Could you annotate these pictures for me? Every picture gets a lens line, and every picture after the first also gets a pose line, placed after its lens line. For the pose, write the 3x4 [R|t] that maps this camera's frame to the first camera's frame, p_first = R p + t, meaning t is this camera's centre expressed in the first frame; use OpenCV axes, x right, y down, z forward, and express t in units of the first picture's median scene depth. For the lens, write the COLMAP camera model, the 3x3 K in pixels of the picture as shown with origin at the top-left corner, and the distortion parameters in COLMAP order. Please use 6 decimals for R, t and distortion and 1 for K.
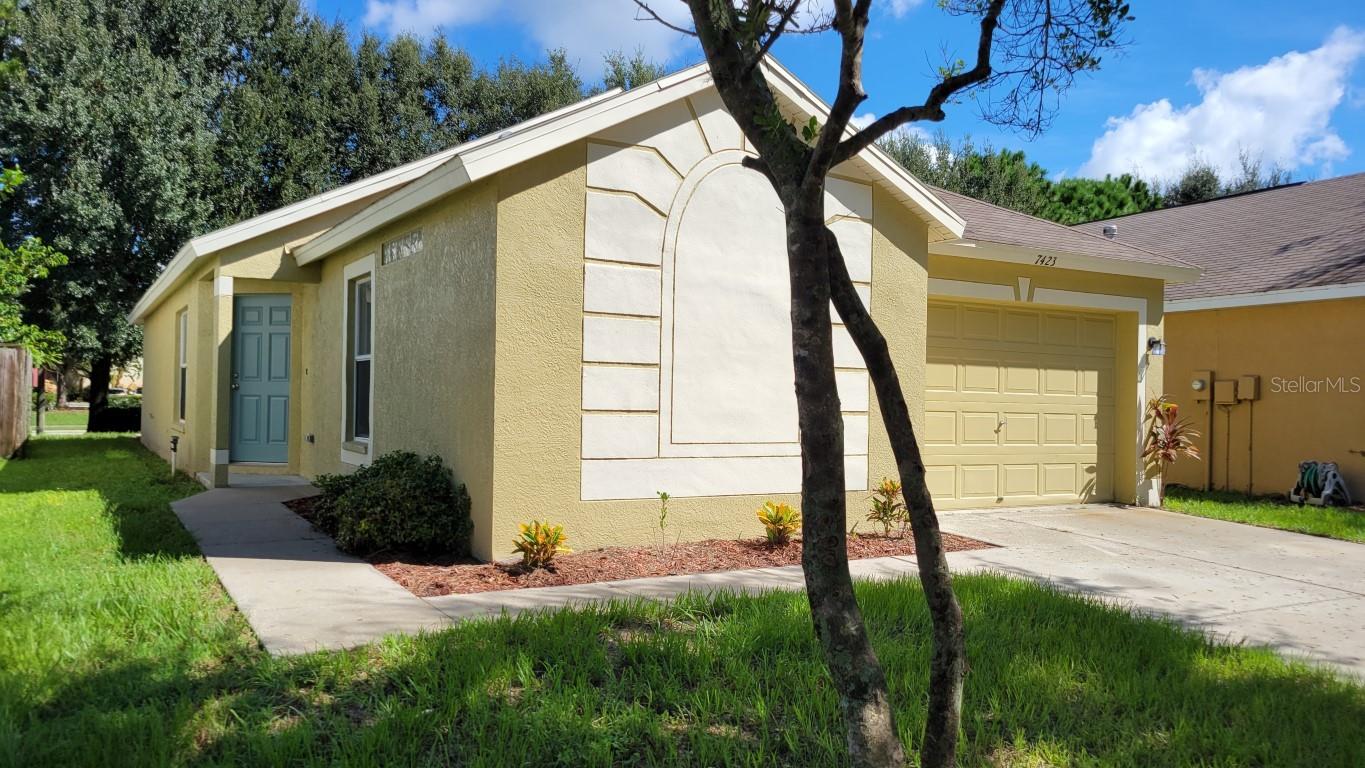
lens RADIAL K [[1021.0, 0, 682.5], [0, 1021.0, 384.0], [0, 0, 1]] dist [0.056144, 0.002727]
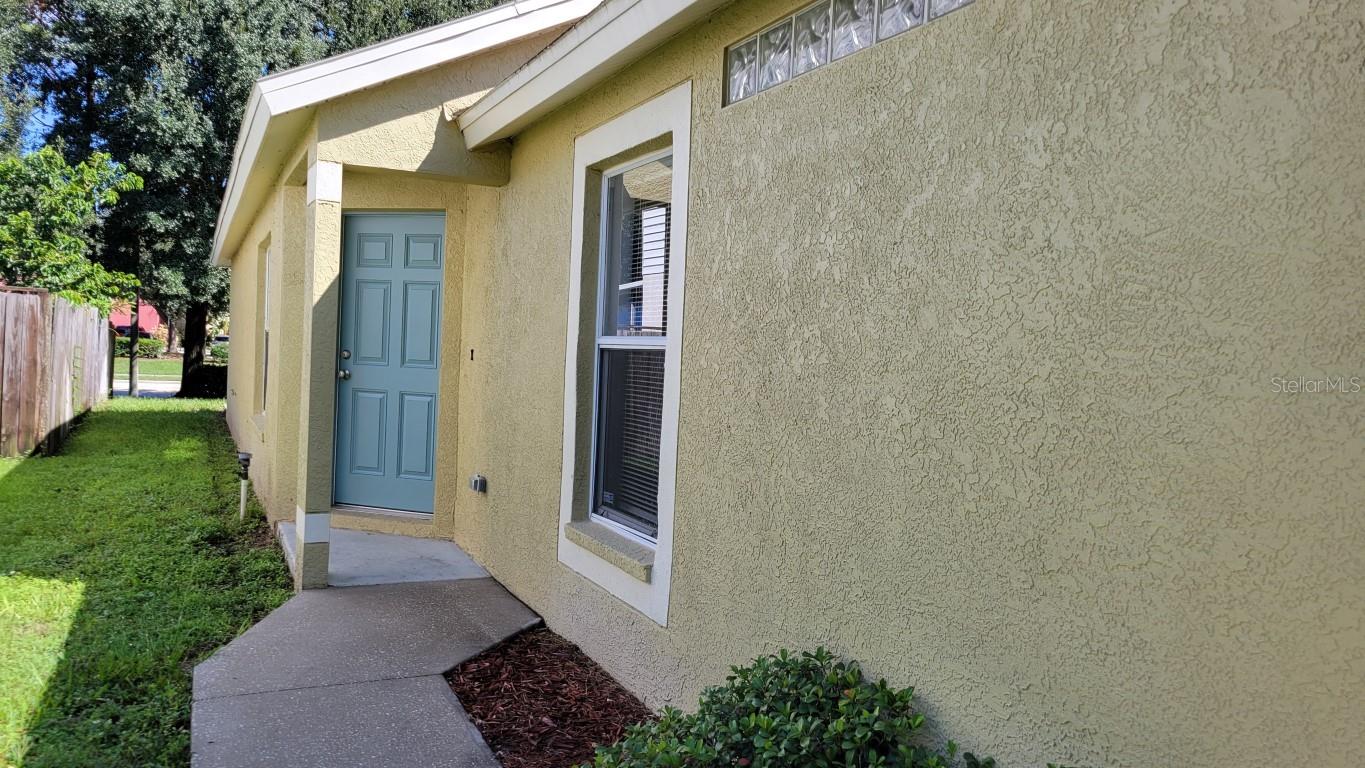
lens RADIAL K [[994.6, 0, 682.5], [0, 994.6, 384.0], [0, 0, 1]] dist [0.060298, 0.000826]
pose [[0.996051, 0.031831, -0.082885, -0.158461], [-0.028198, 0.998605, 0.044642, -0.017395], [0.084191, -0.042128, 0.995559, 0.365675]]
